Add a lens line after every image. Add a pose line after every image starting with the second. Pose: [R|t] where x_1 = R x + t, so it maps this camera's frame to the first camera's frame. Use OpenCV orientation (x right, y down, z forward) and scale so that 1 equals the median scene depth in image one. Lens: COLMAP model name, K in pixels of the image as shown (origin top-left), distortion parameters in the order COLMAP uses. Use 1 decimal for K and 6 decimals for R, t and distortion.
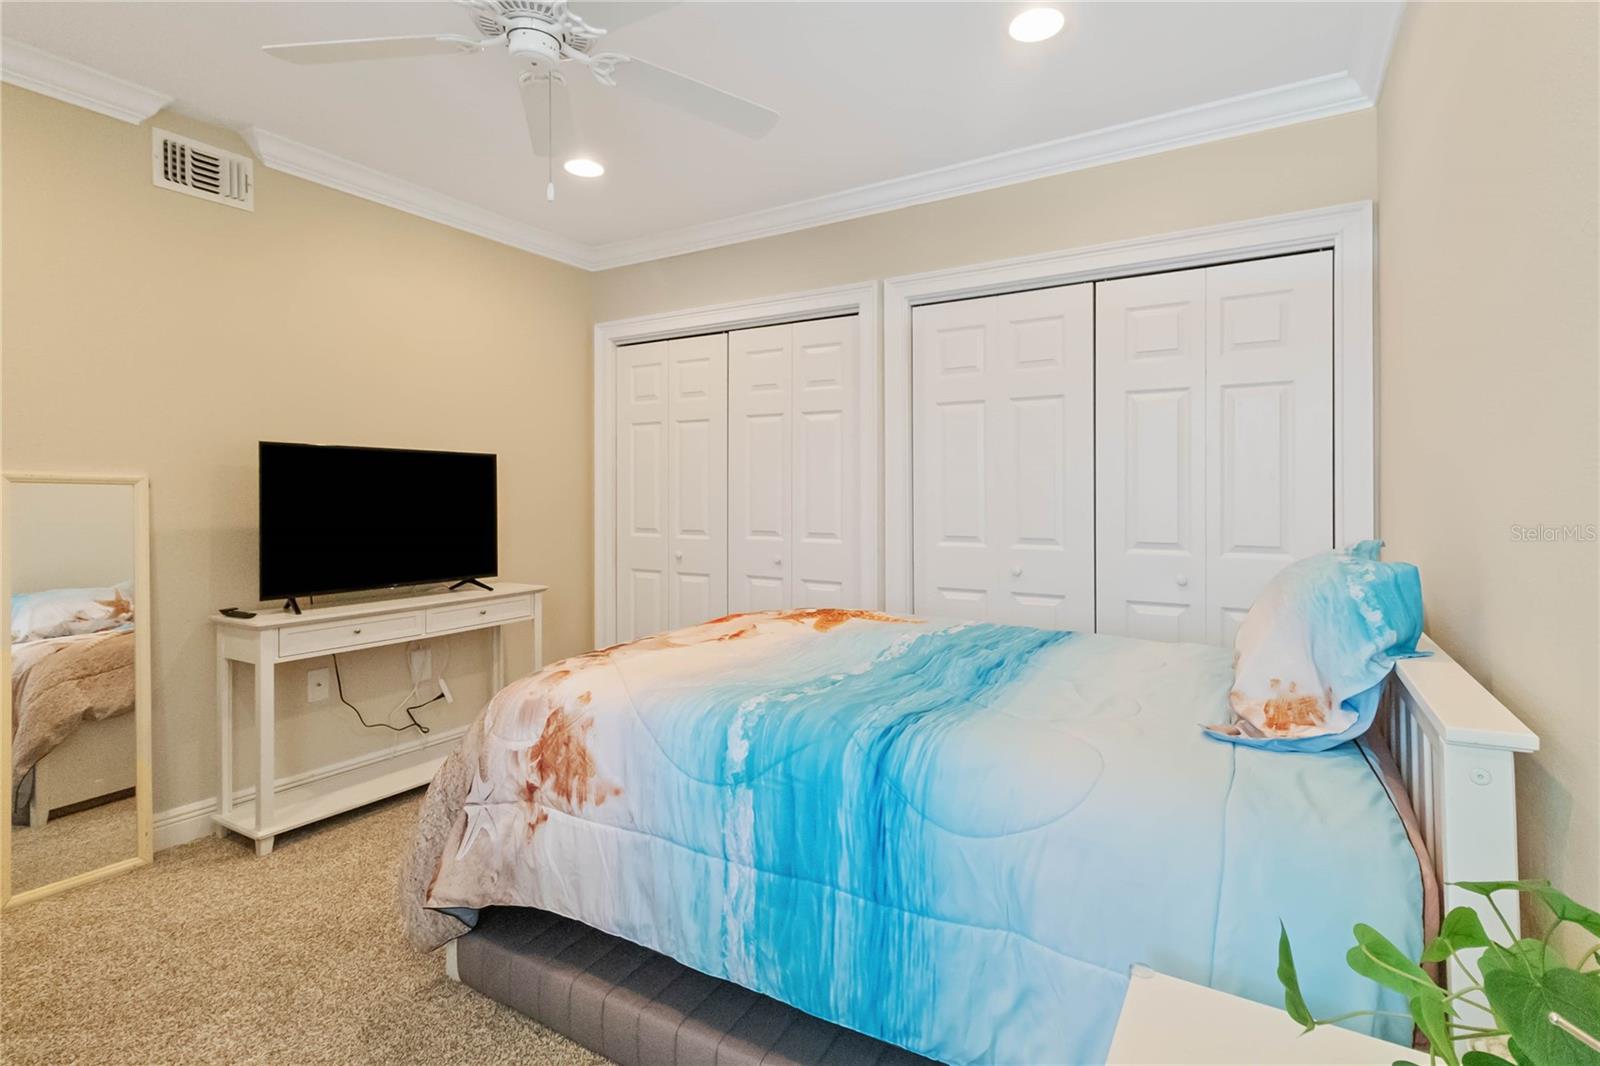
lens RADIAL K [[781.2, 0, 803.2], [0, 781.2, 527.0], [0, 0, 1]] dist [0.002279, 0.000096]
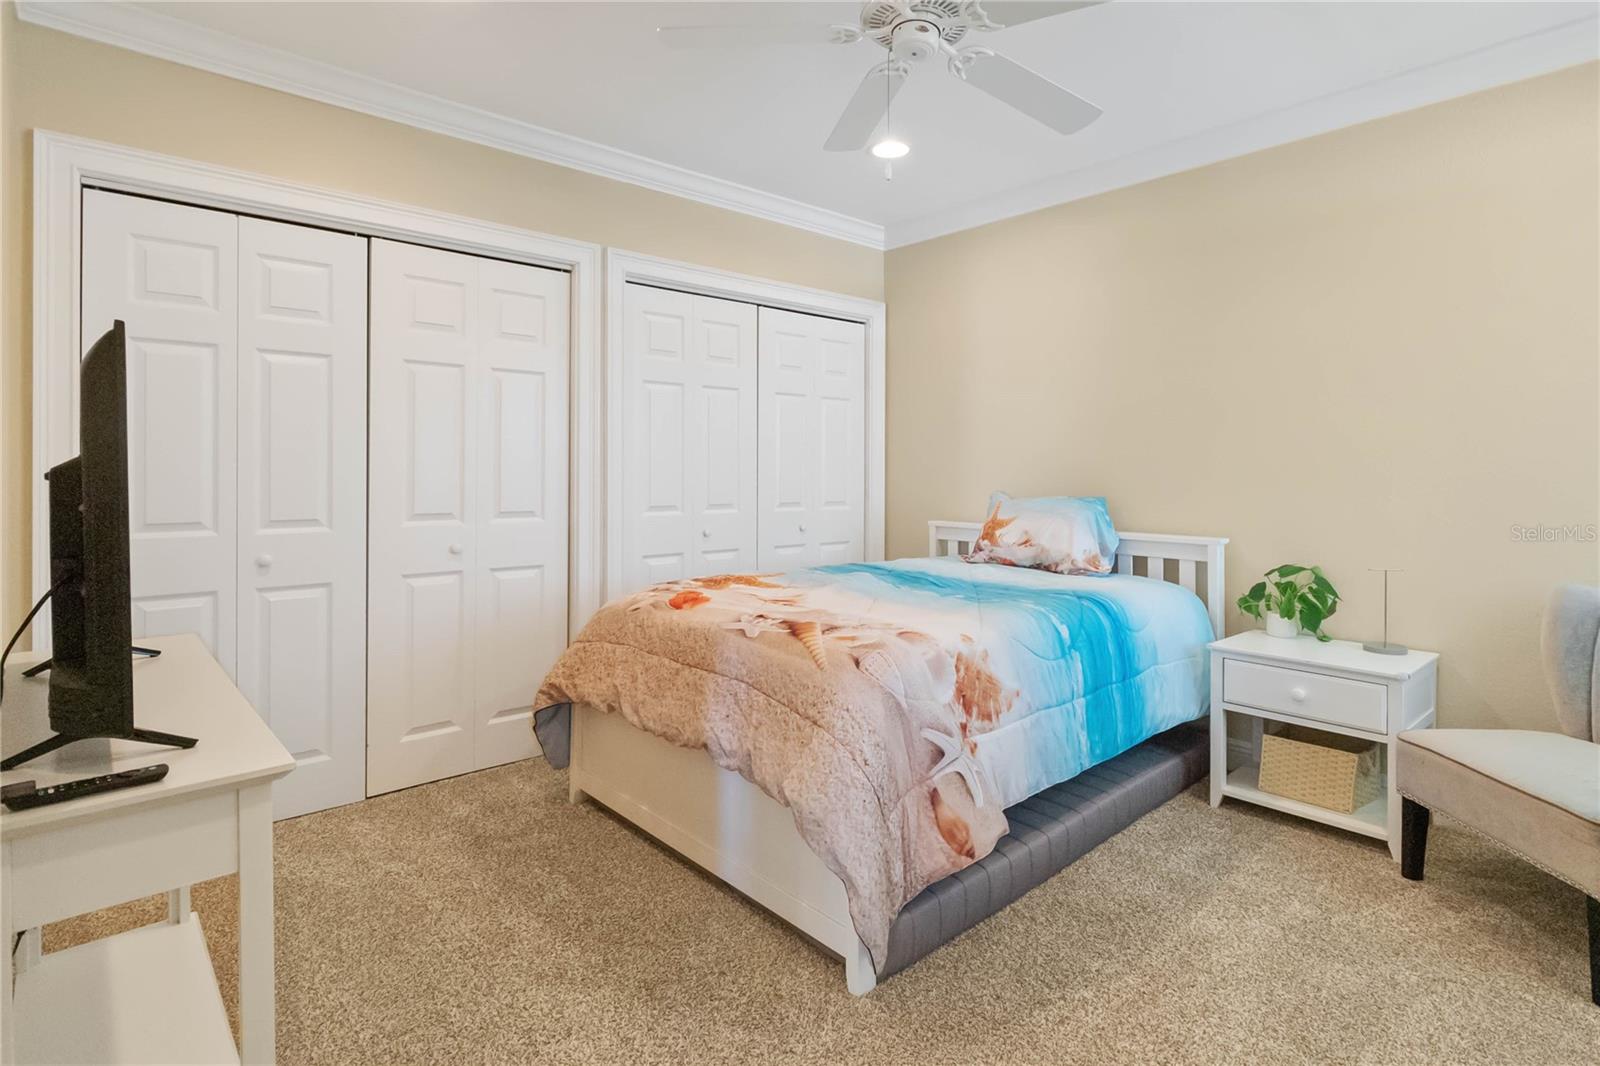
lens RADIAL K [[812.0, 0, 810.6], [0, 812.0, 521.8], [0, 0, 1]] dist [-0.002022, -0.000778]
pose [[0.283489, -0.057012, 0.957279, -1.384839], [0.037386, 0.998129, 0.048374, -0.022484], [-0.958247, 0.022075, 0.285090, 0.803720]]
